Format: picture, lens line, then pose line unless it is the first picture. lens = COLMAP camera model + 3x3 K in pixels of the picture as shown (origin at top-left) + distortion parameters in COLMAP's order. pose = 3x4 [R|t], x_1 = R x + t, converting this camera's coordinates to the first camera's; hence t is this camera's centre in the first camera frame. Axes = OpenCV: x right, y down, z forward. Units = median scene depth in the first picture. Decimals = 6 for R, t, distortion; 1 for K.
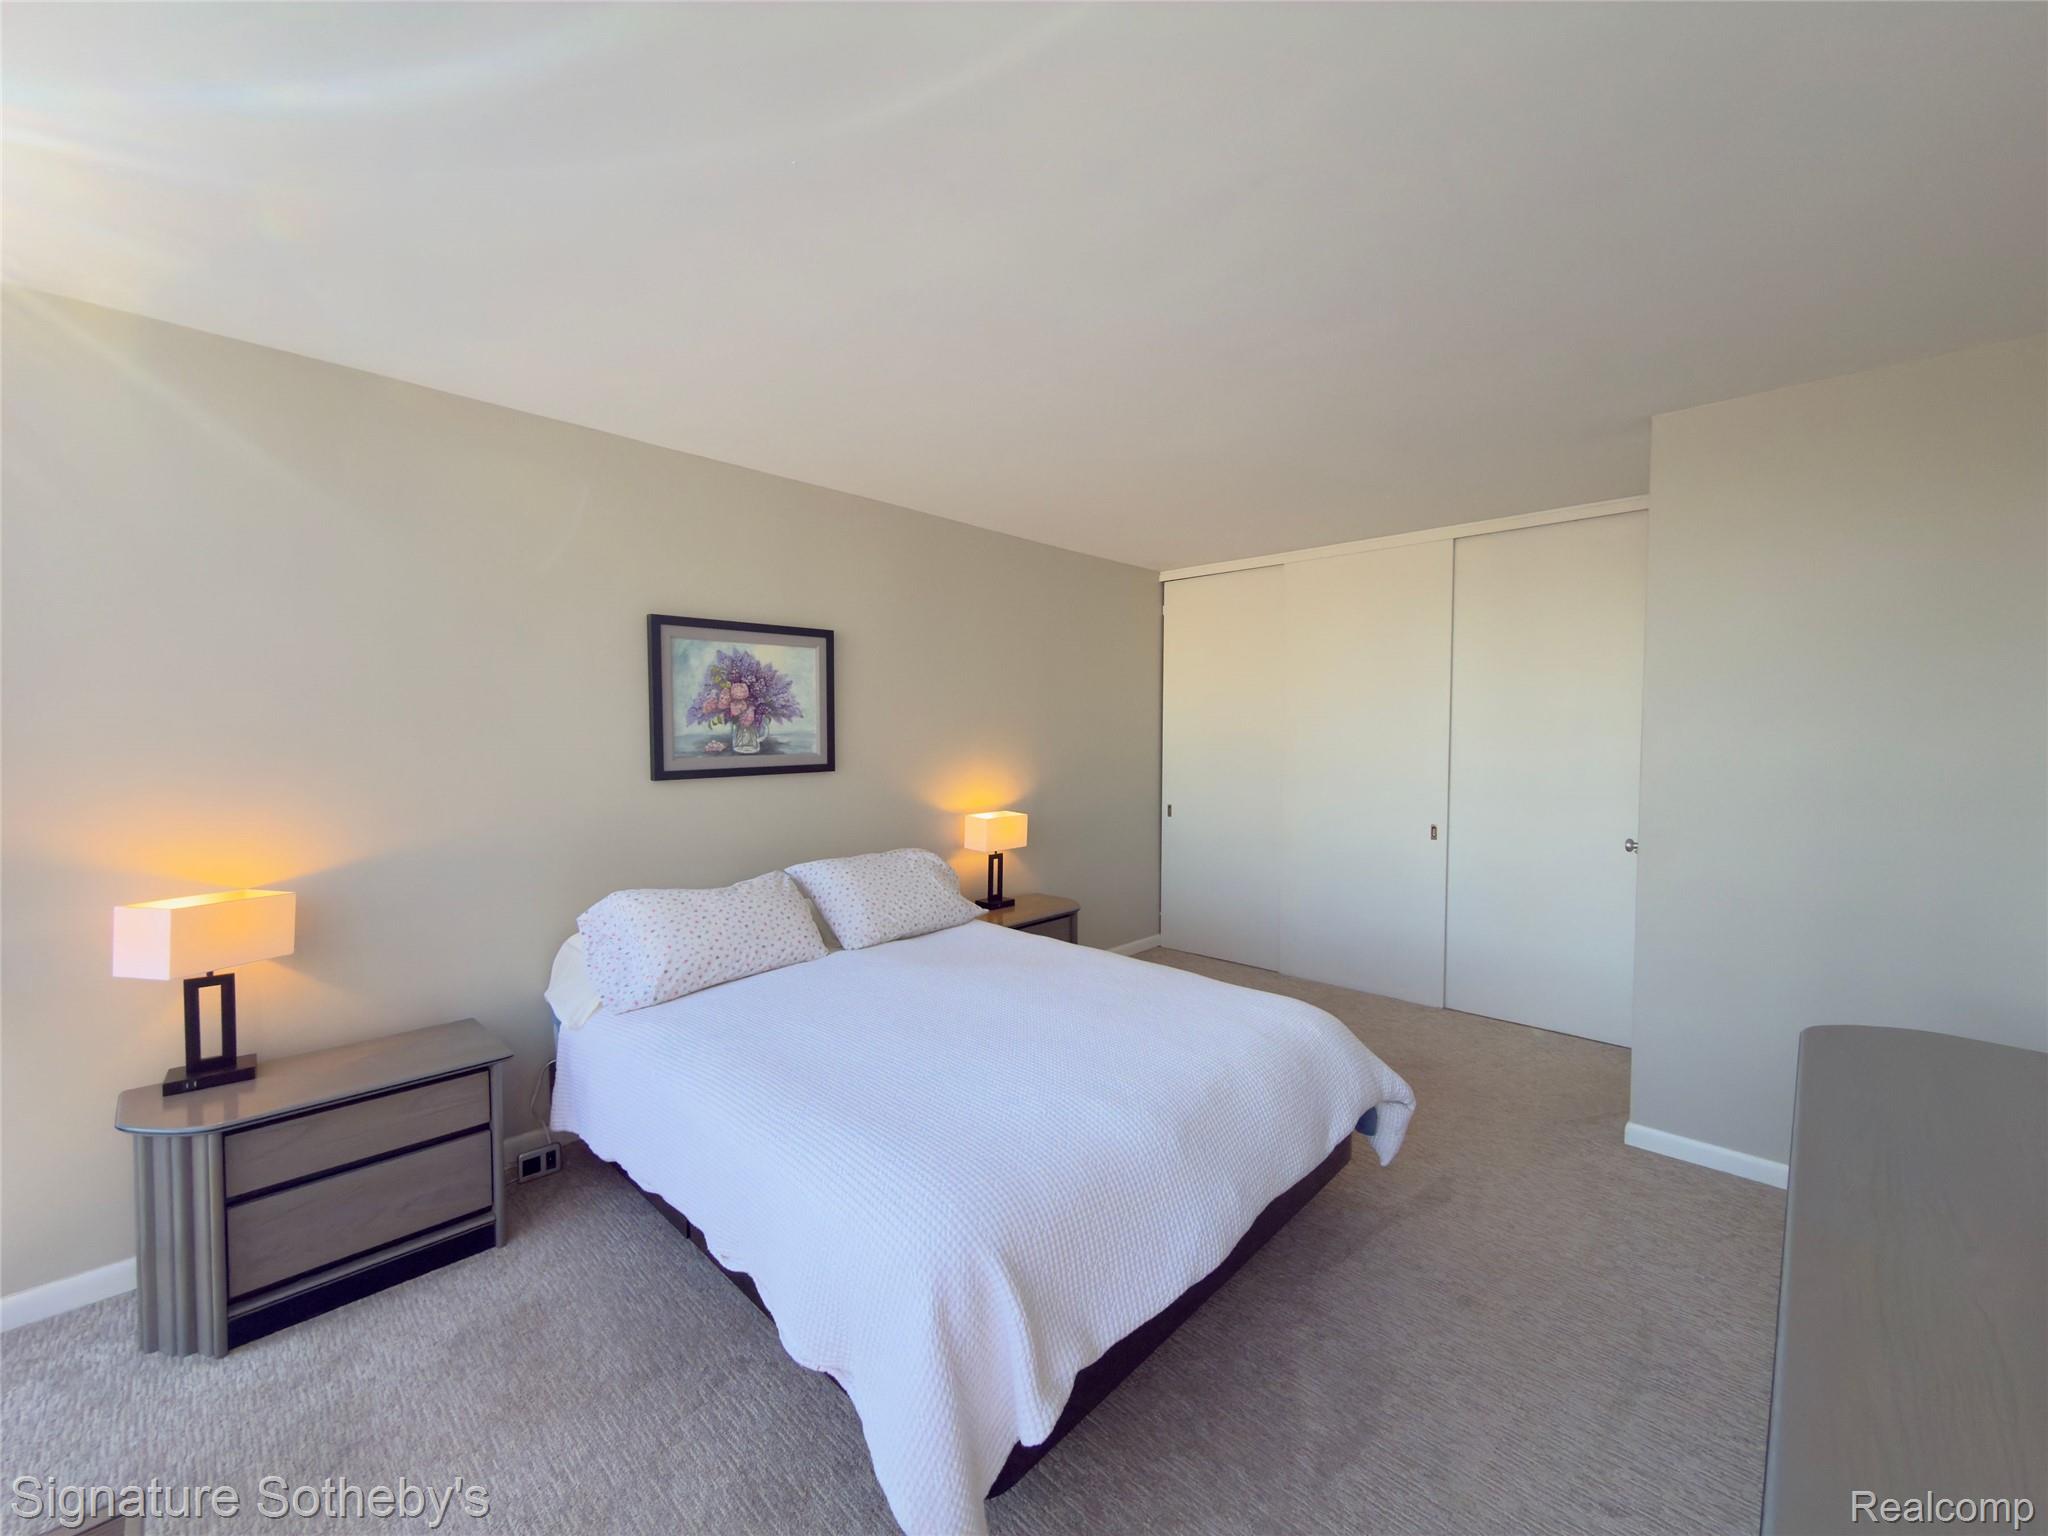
lens RADIAL K [[821.2, 0, 1042.0], [0, 821.2, 772.7], [0, 0, 1]] dist [-0.008852, -0.000160]
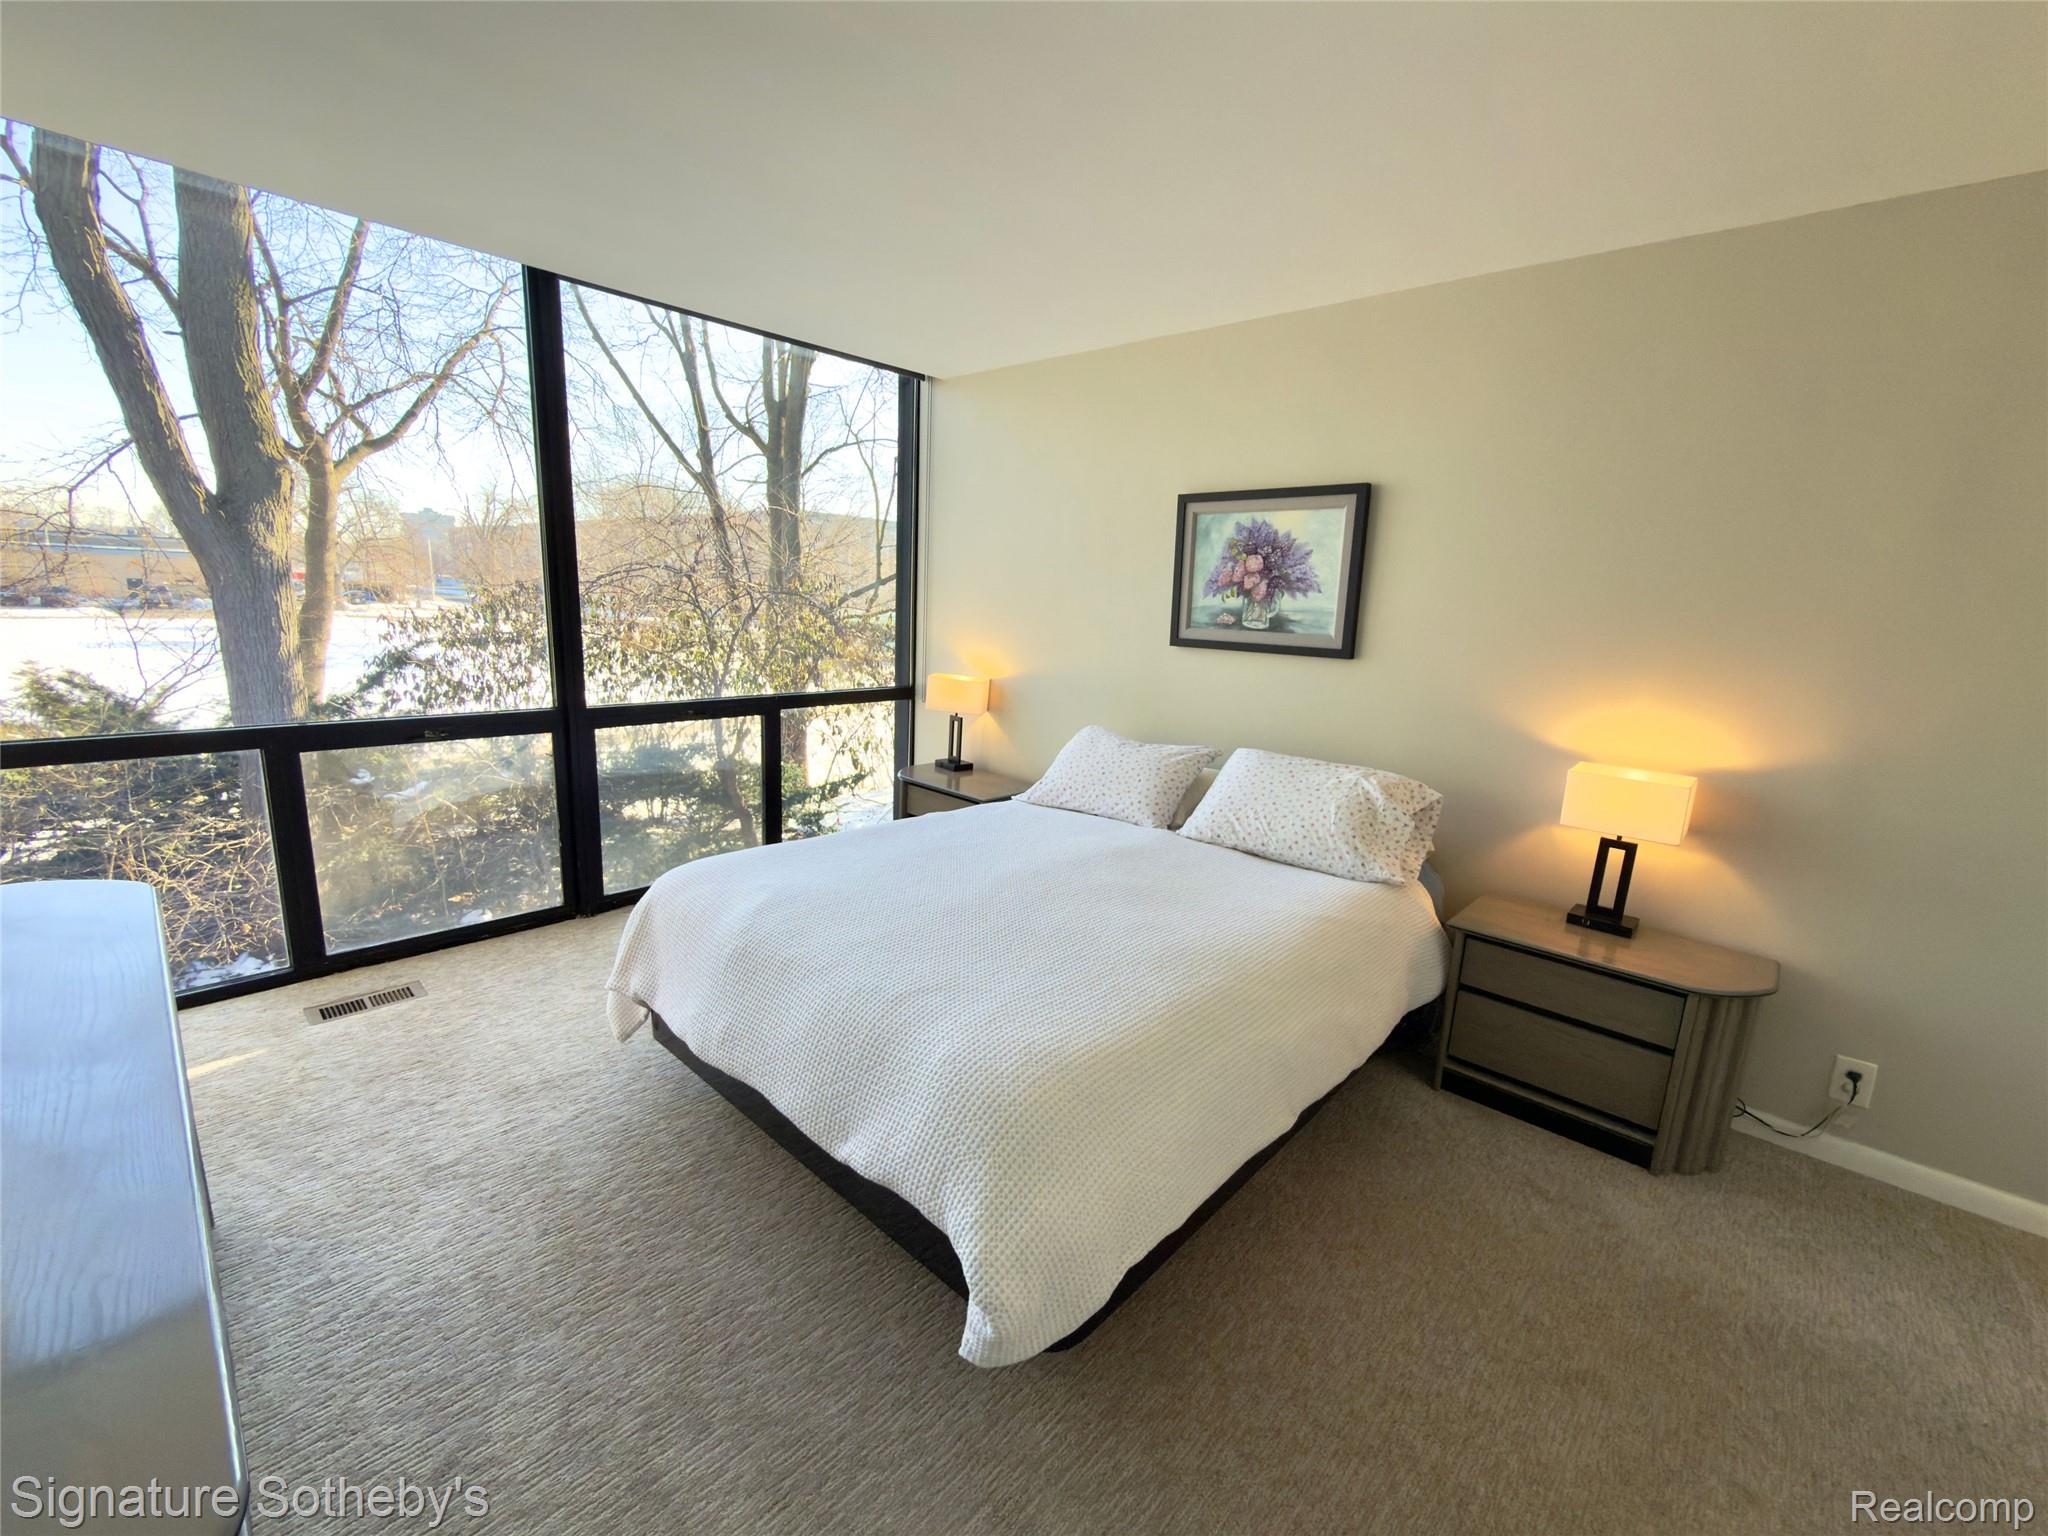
lens RADIAL K [[821.2, 0, 1042.0], [0, 821.2, 772.7], [0, 0, 1]] dist [-0.008852, -0.000160]
pose [[0.027943, 0.208742, -0.977572, 0.615920], [-0.100761, 0.973561, 0.205005, -0.031037], [0.994518, 0.092773, 0.048237, 0.711157]]
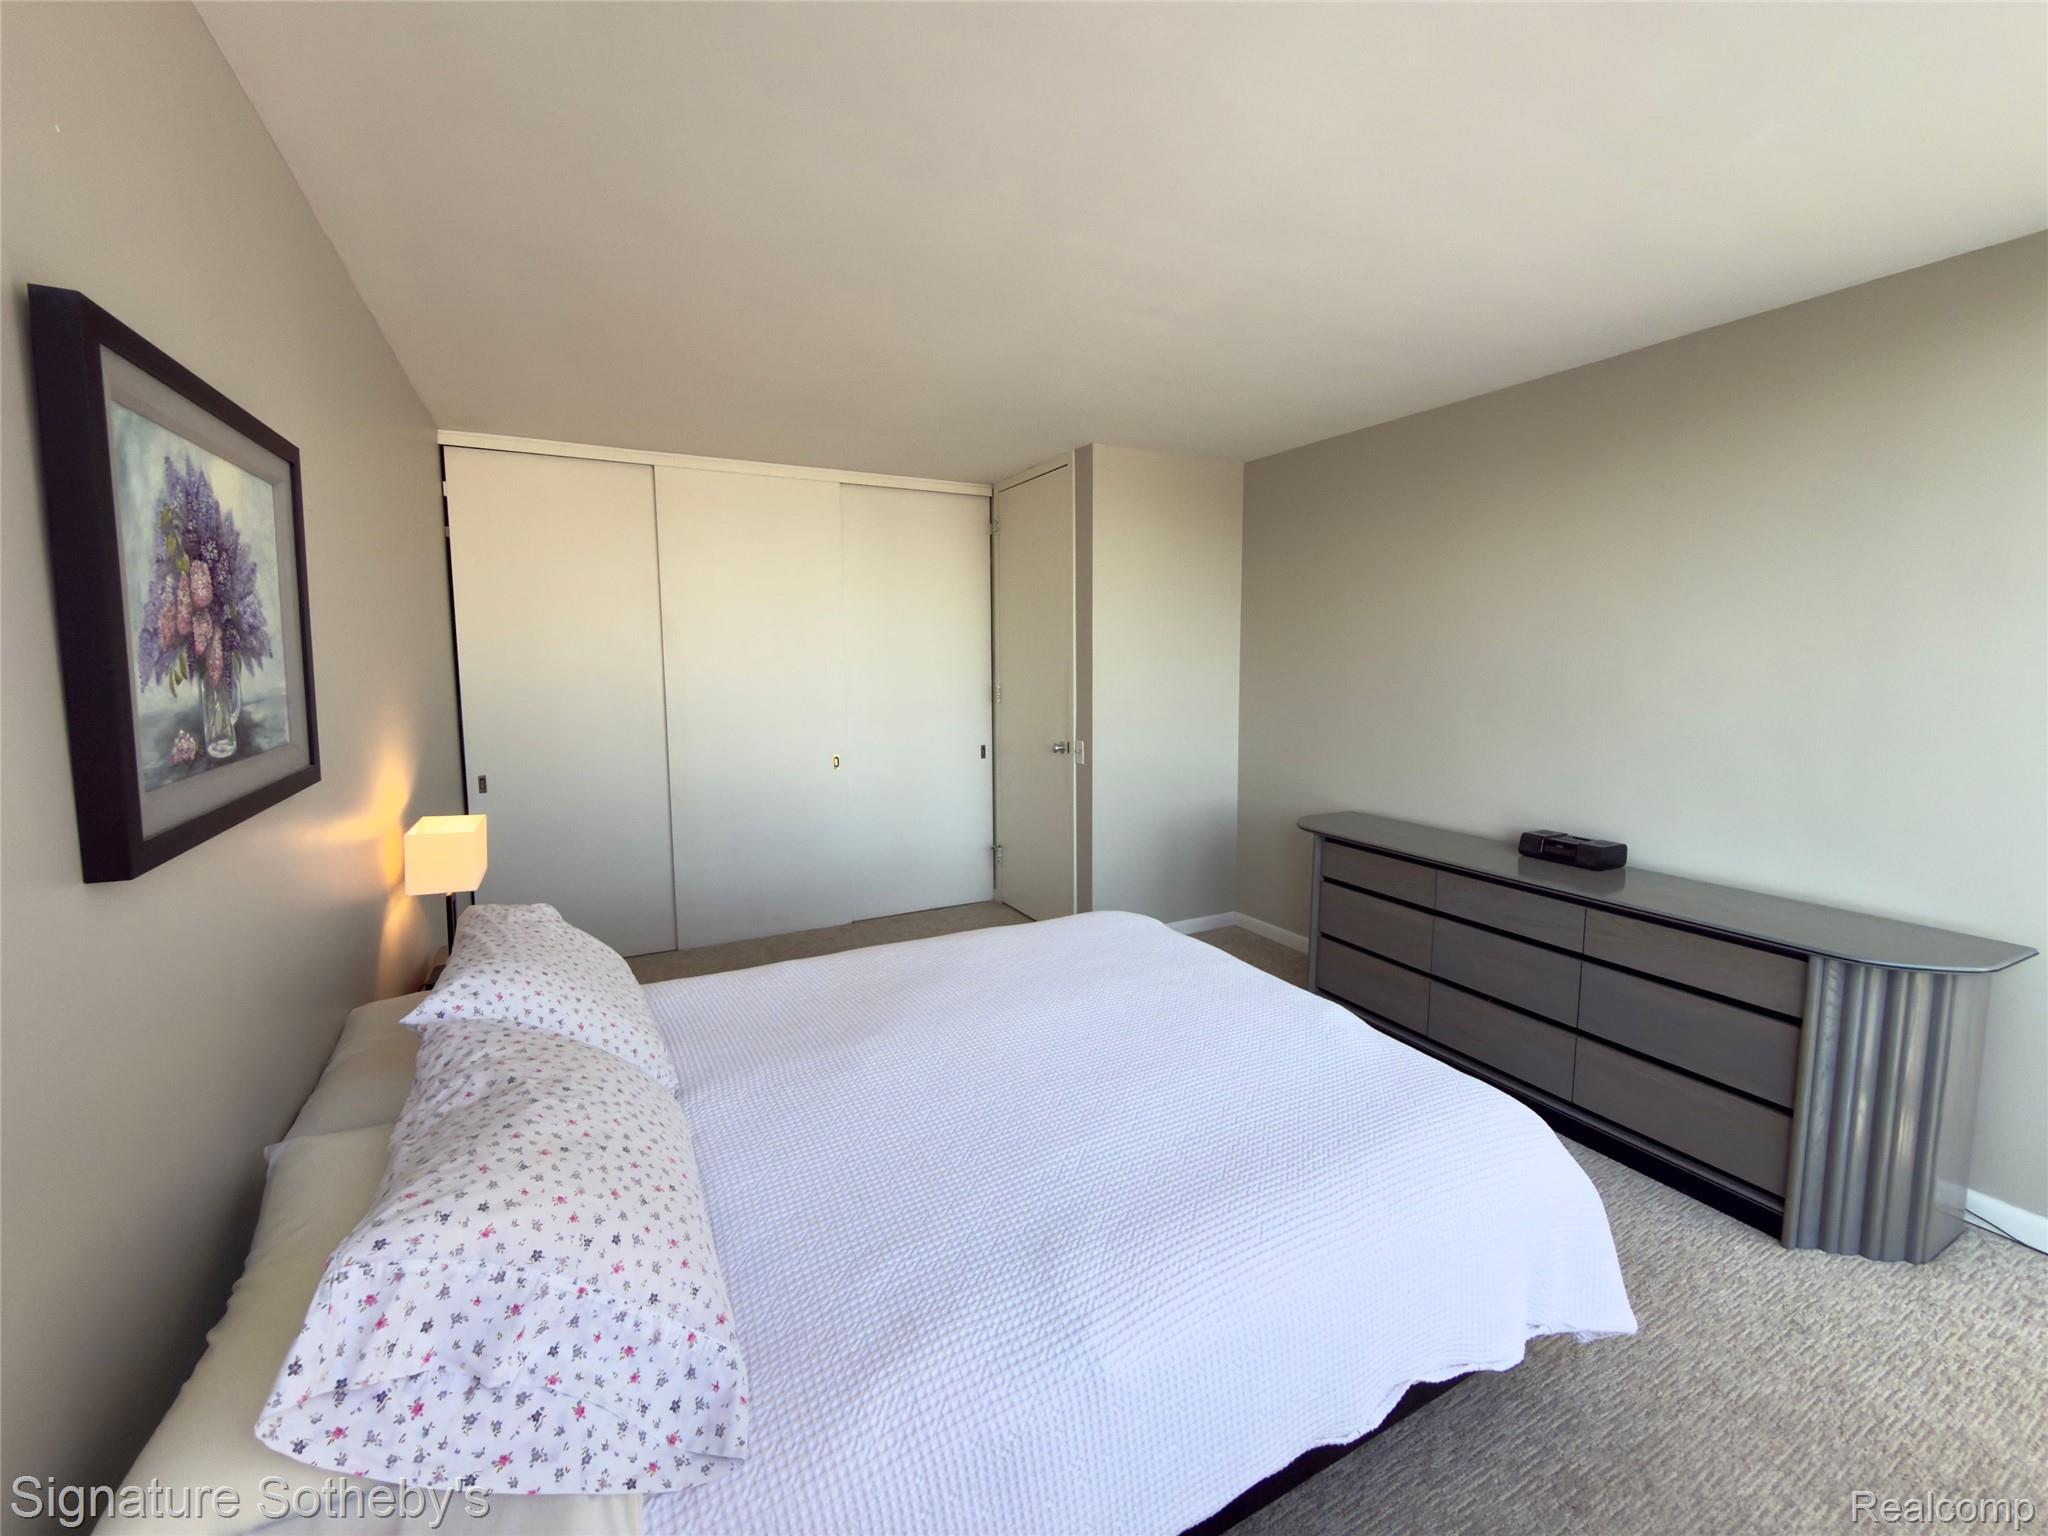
lens RADIAL K [[835.4, 0, 1027.5], [0, 835.4, 745.4], [0, 0, 1]] dist [0.000374, 0.000046]
pose [[0.319833, -0.103174, 0.941840, -0.587161], [0.052206, 0.994462, 0.091211, -0.044195], [-0.946035, 0.019998, 0.323448, 0.541869]]
